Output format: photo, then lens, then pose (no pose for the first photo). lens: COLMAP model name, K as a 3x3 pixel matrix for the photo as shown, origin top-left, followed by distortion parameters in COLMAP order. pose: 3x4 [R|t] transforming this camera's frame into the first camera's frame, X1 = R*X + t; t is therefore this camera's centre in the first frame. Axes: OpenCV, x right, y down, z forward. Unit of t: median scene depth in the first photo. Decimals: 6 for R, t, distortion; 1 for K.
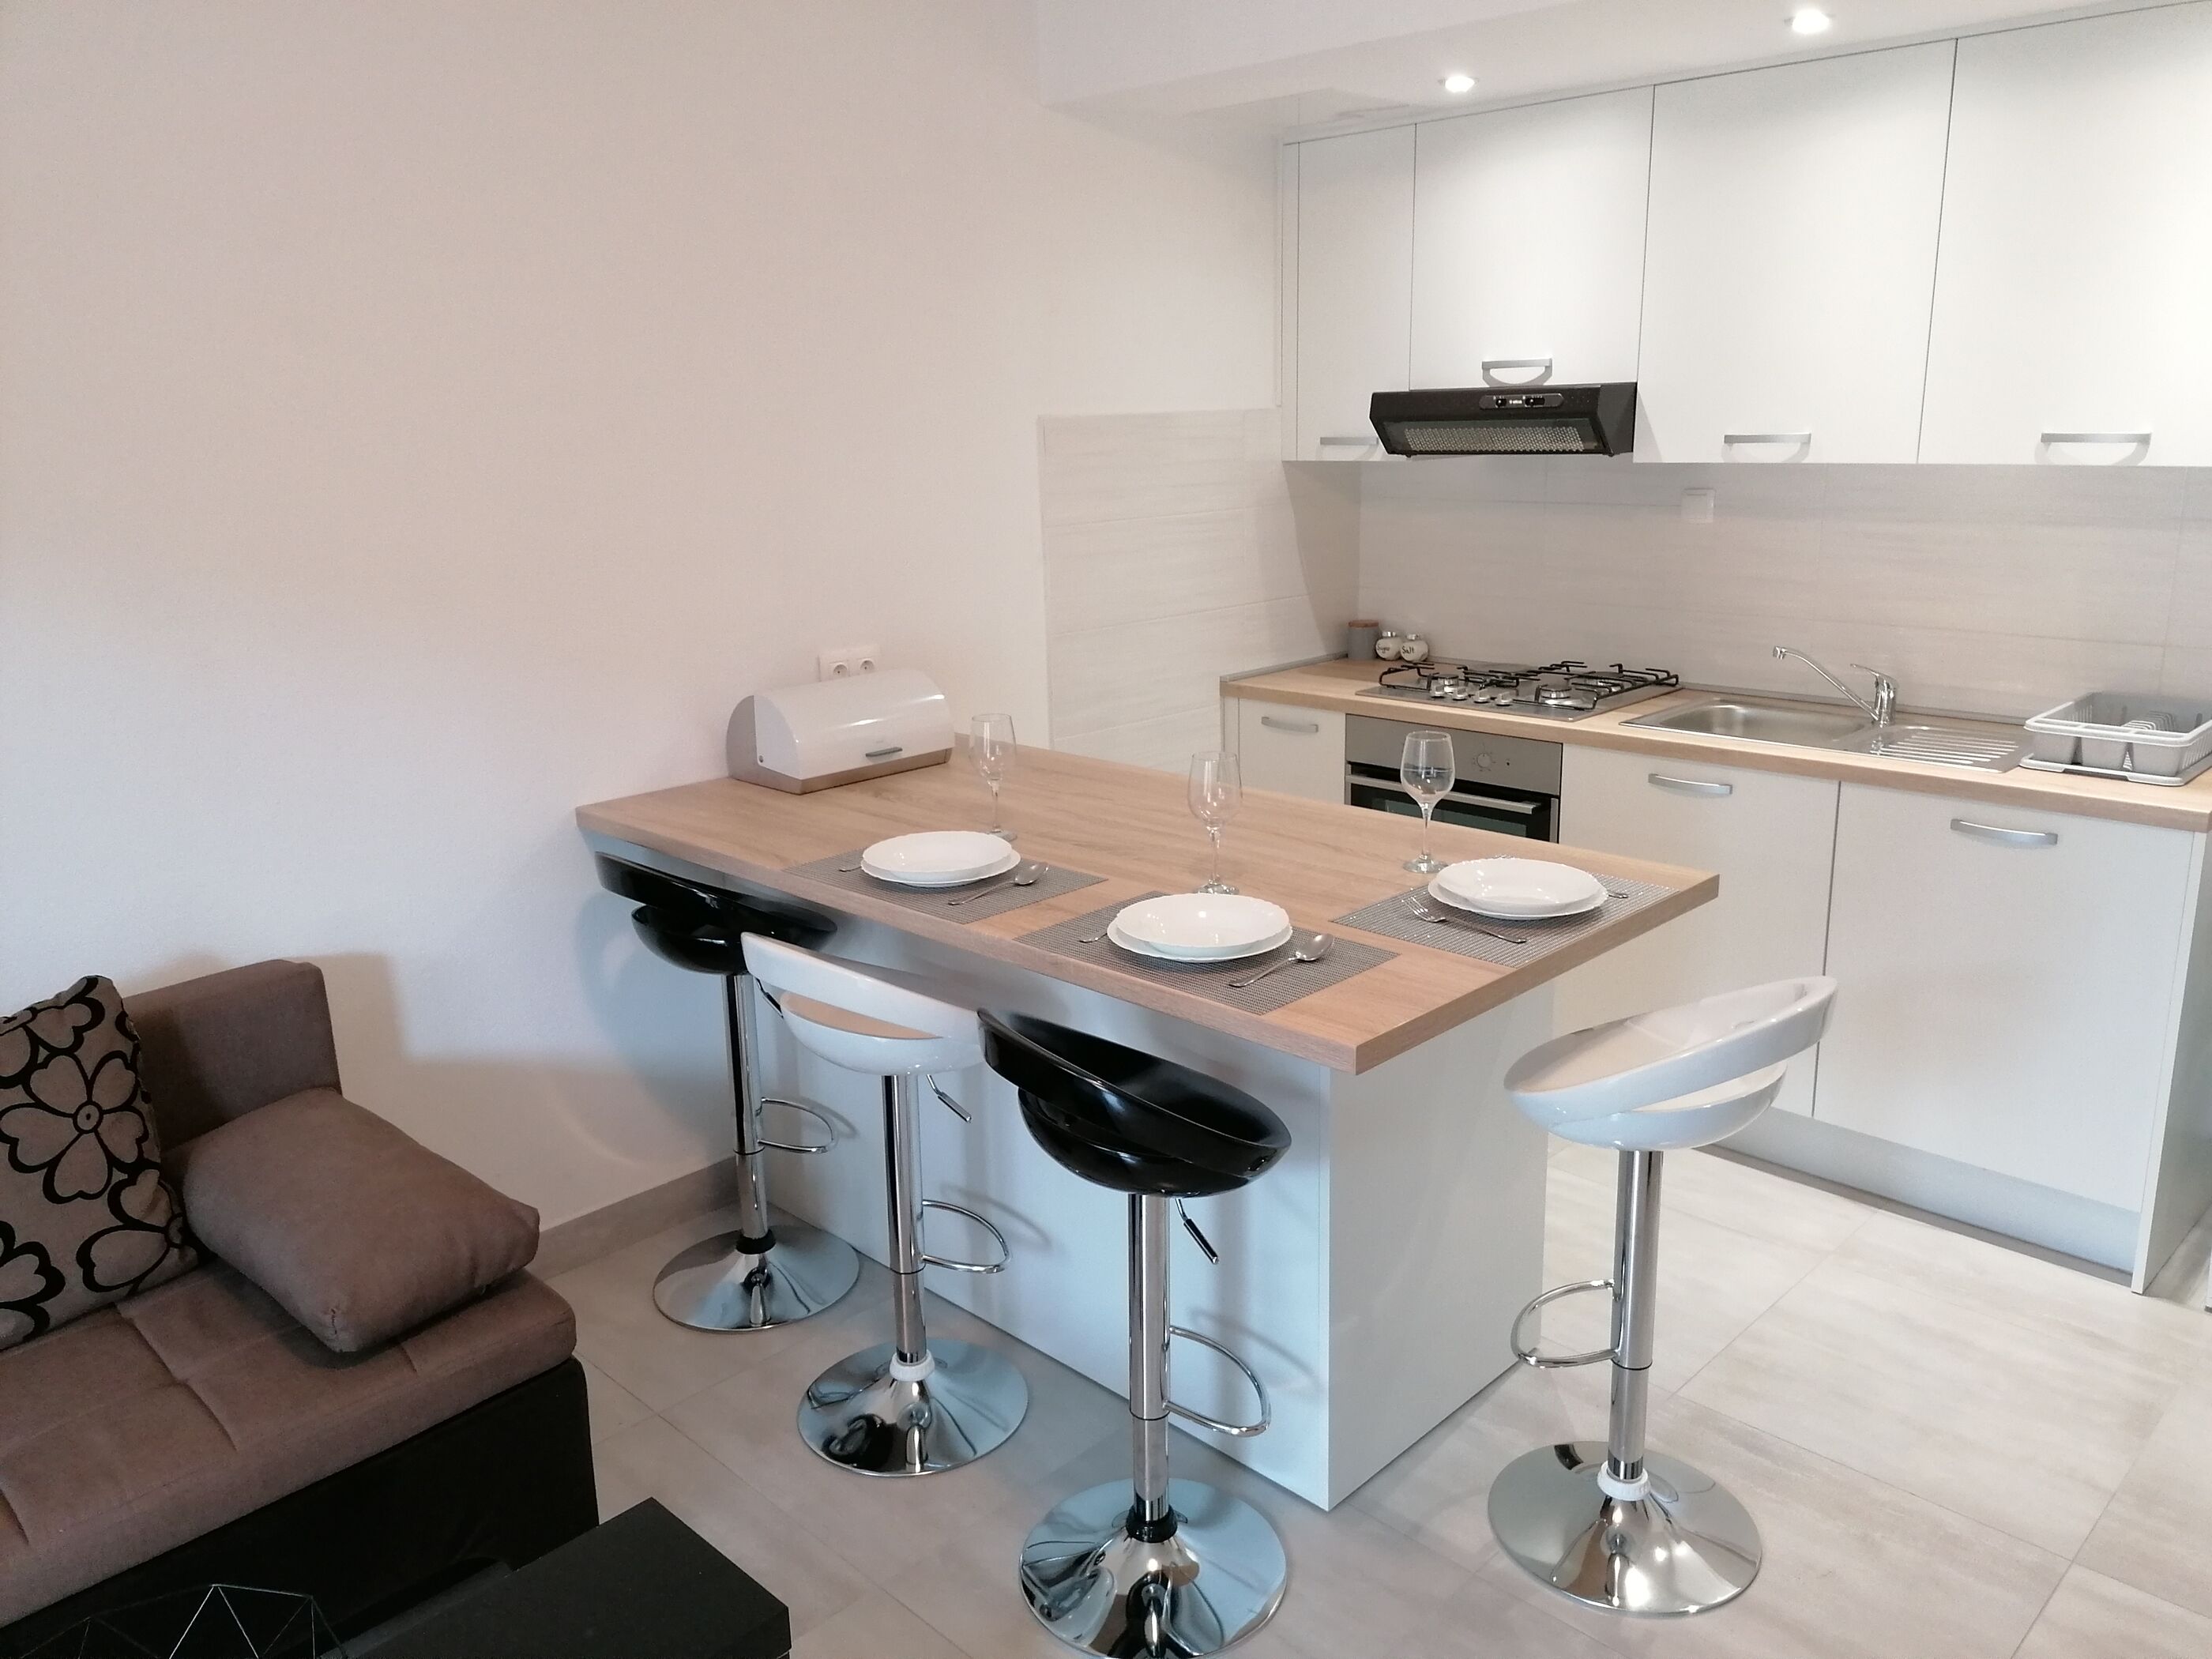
lens RADIAL K [[1751.5, 0, 1106.0], [0, 1751.5, 829.5], [0, 0, 1]] dist [0.160680, -0.194280]
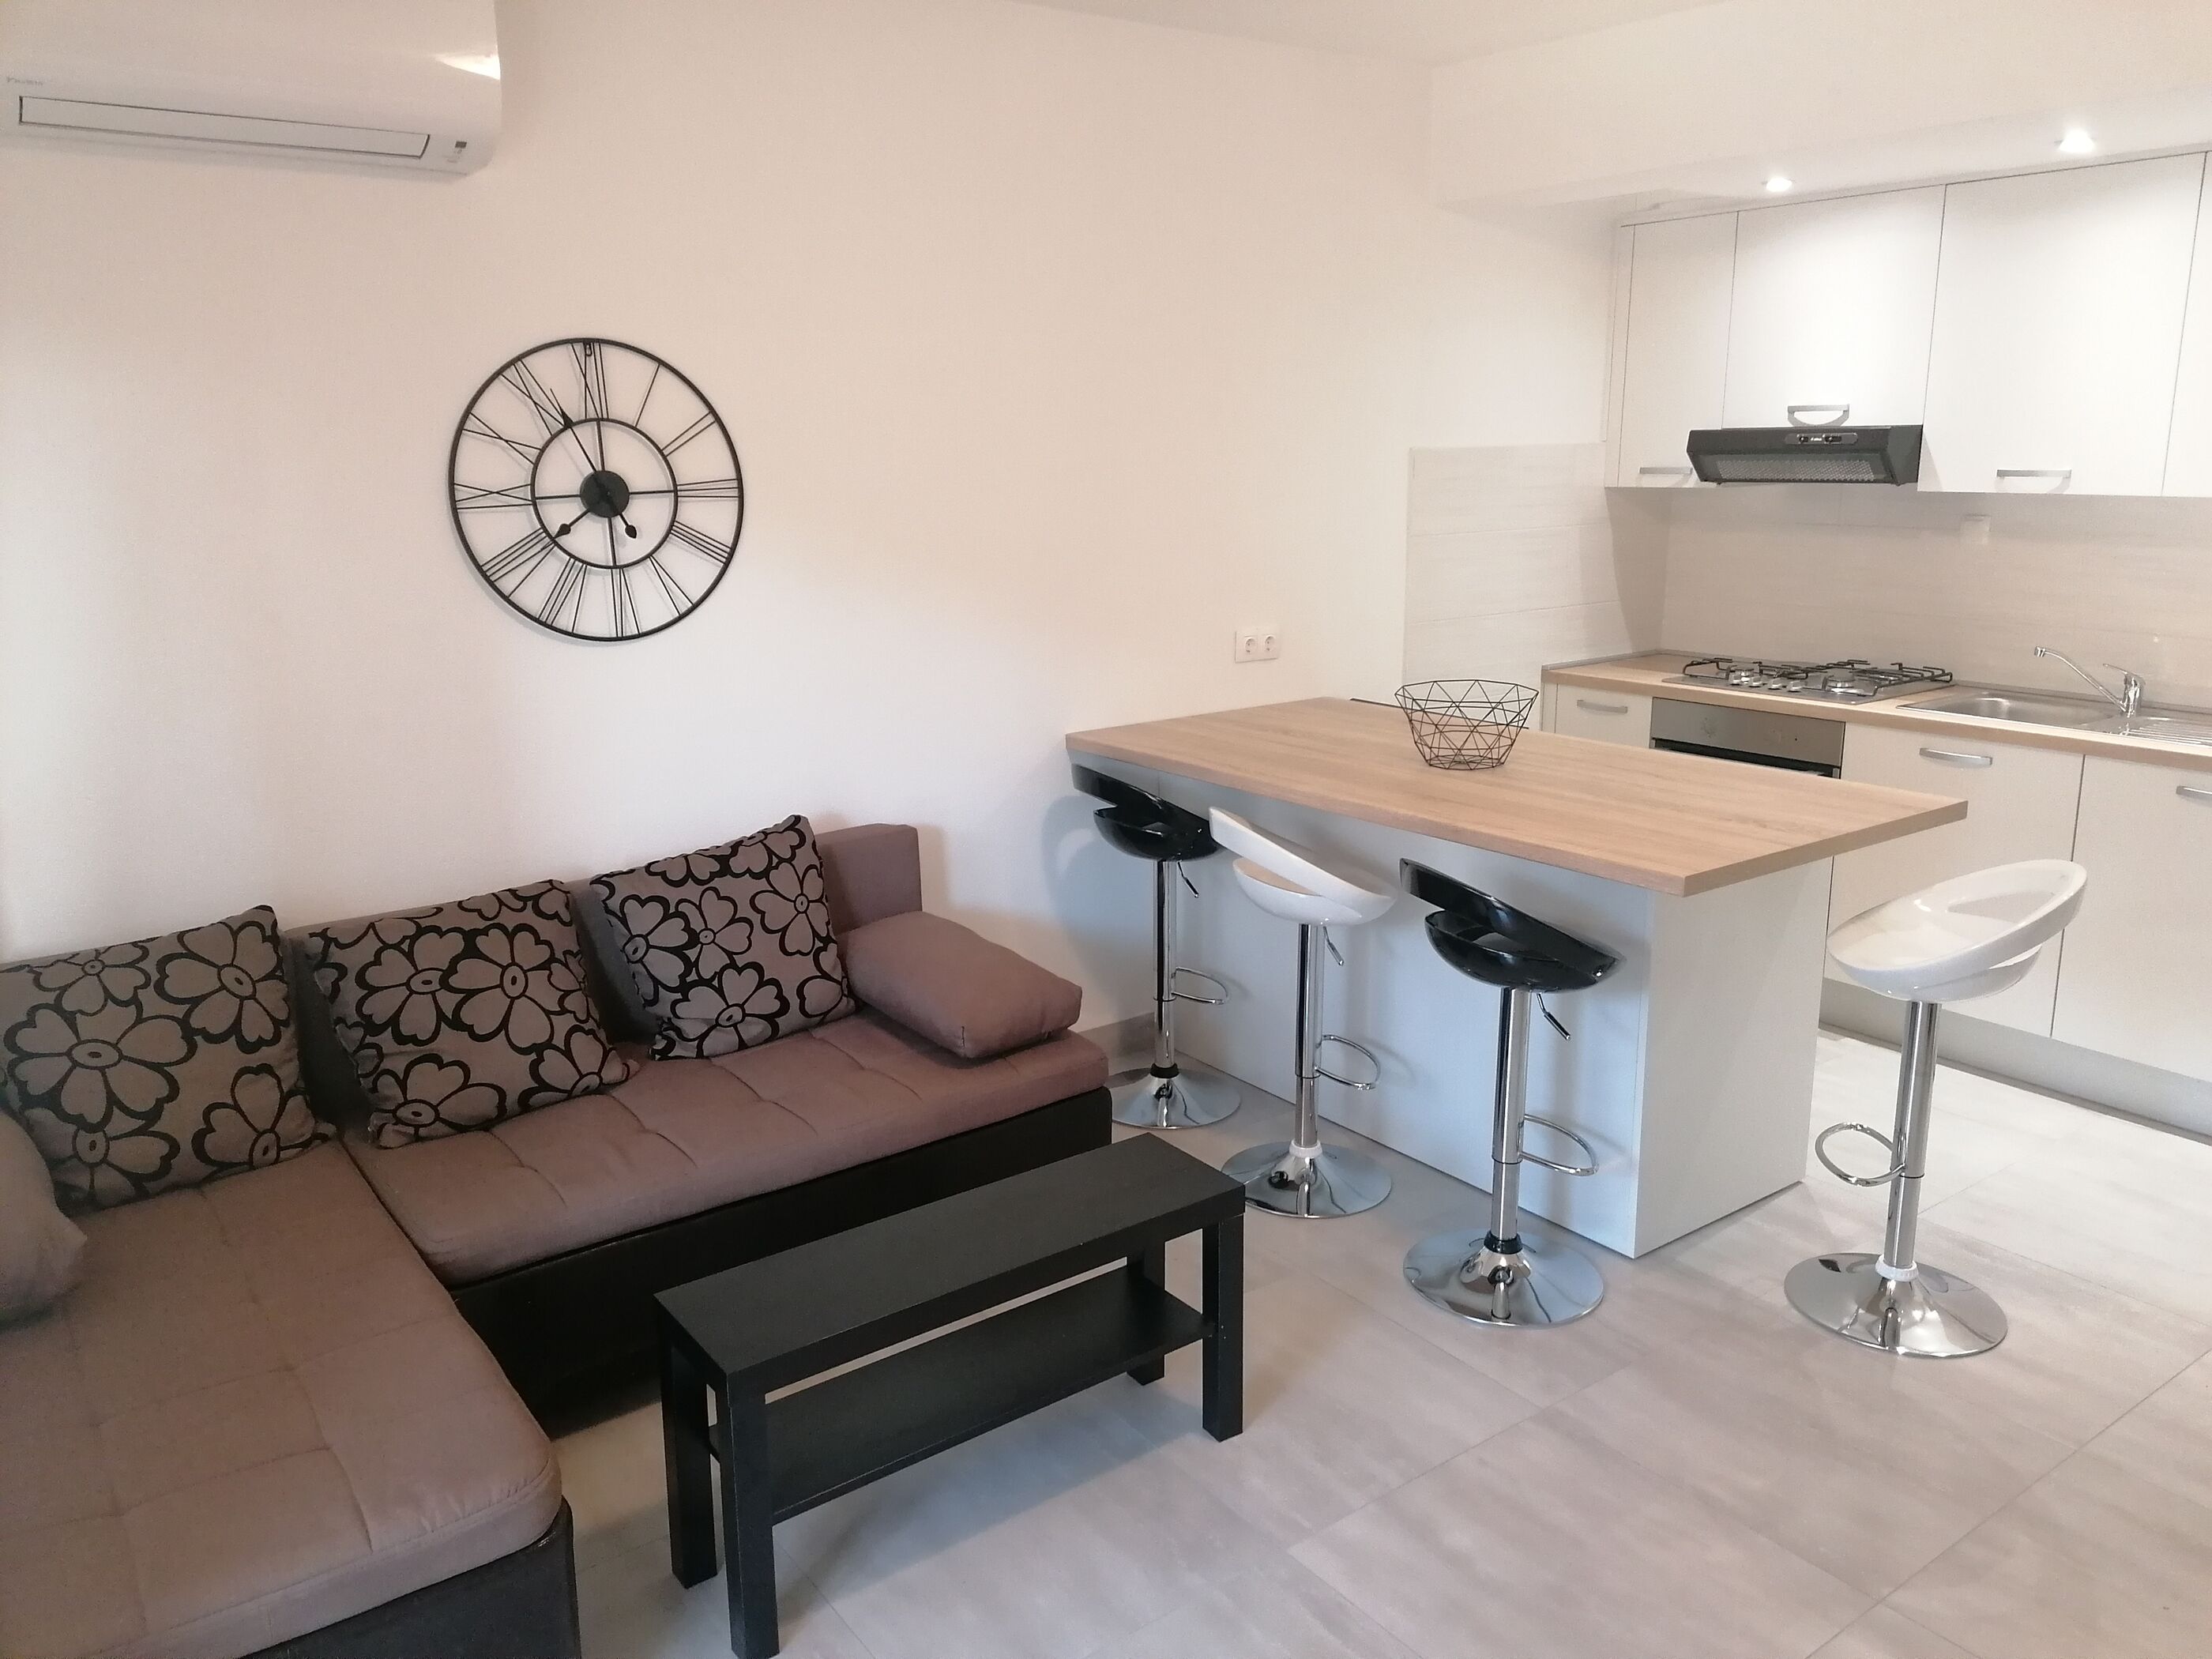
lens RADIAL K [[1751.5, 0, 1106.0], [0, 1751.5, 829.5], [0, 0, 1]] dist [0.160680, -0.194280]
pose [[0.989488, 0.046093, -0.137076, -0.075848], [-0.048624, 0.998702, -0.015178, 0.073988], [0.136198, 0.021683, 0.990444, -0.299315]]
